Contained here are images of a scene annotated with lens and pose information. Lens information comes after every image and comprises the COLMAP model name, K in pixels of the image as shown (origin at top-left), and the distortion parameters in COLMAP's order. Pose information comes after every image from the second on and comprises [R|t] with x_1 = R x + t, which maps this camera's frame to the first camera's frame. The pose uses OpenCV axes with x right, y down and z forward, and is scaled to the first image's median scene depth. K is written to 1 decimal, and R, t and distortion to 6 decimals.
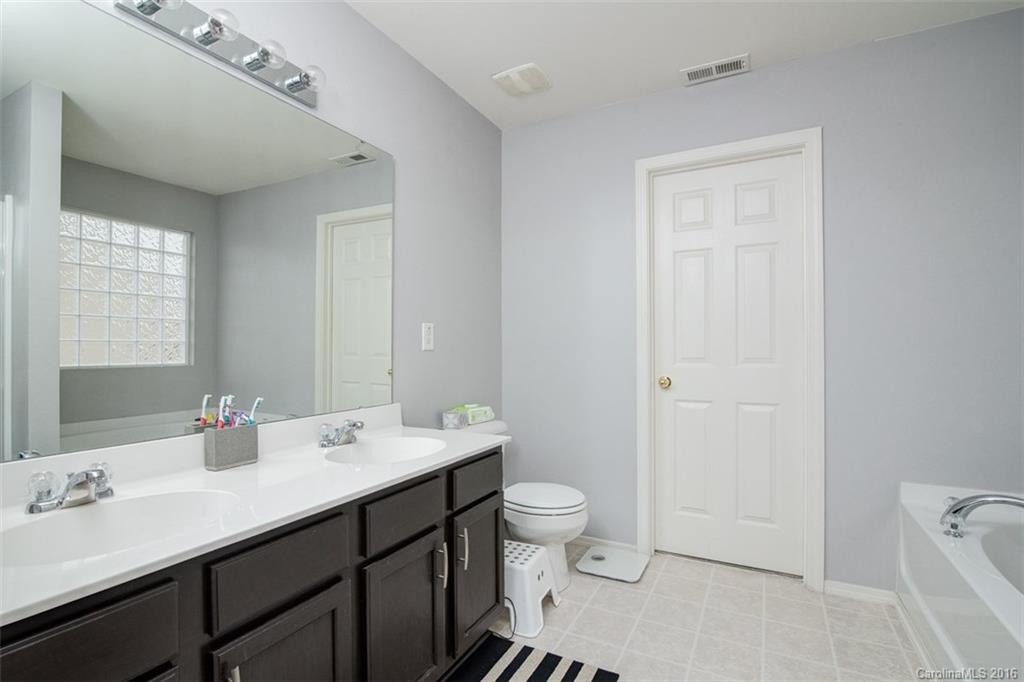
lens RADIAL K [[479.5, 0, 511.0], [0, 479.5, 345.8], [0, 0, 1]] dist [-0.009978, 0.000370]
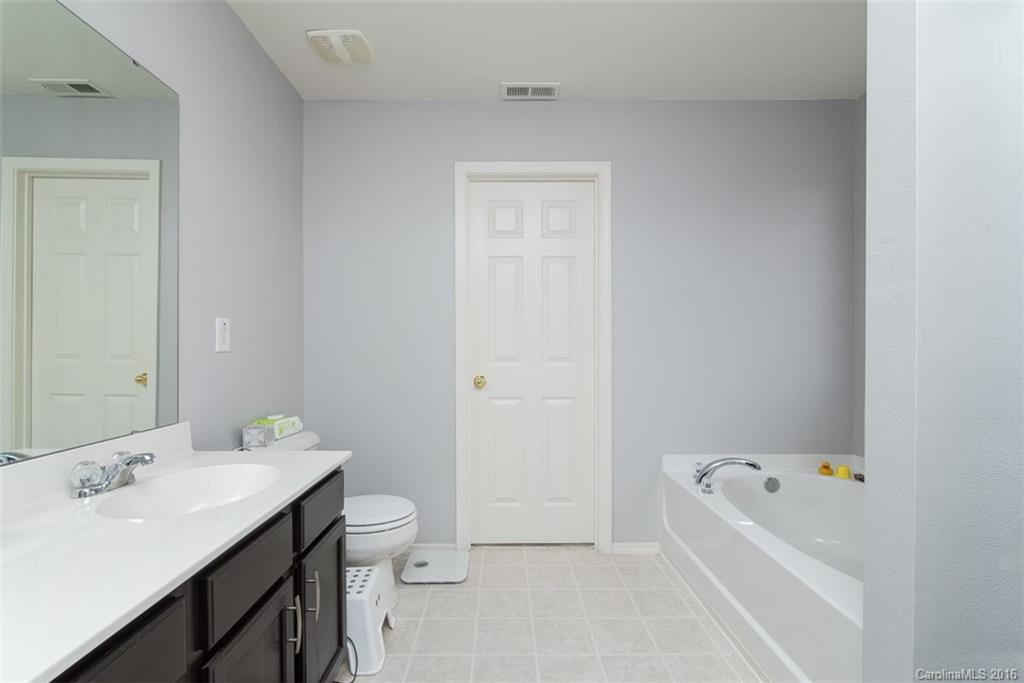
lens RADIAL K [[465.0, 0, 508.0], [0, 465.0, 347.5], [0, 0, 1]] dist [0.010394, -0.006890]
pose [[0.884804, 0.000246, 0.465963, -0.115902], [-0.004037, 0.999966, 0.007137, -0.005866], [-0.465945, -0.008196, 0.884776, 0.092225]]
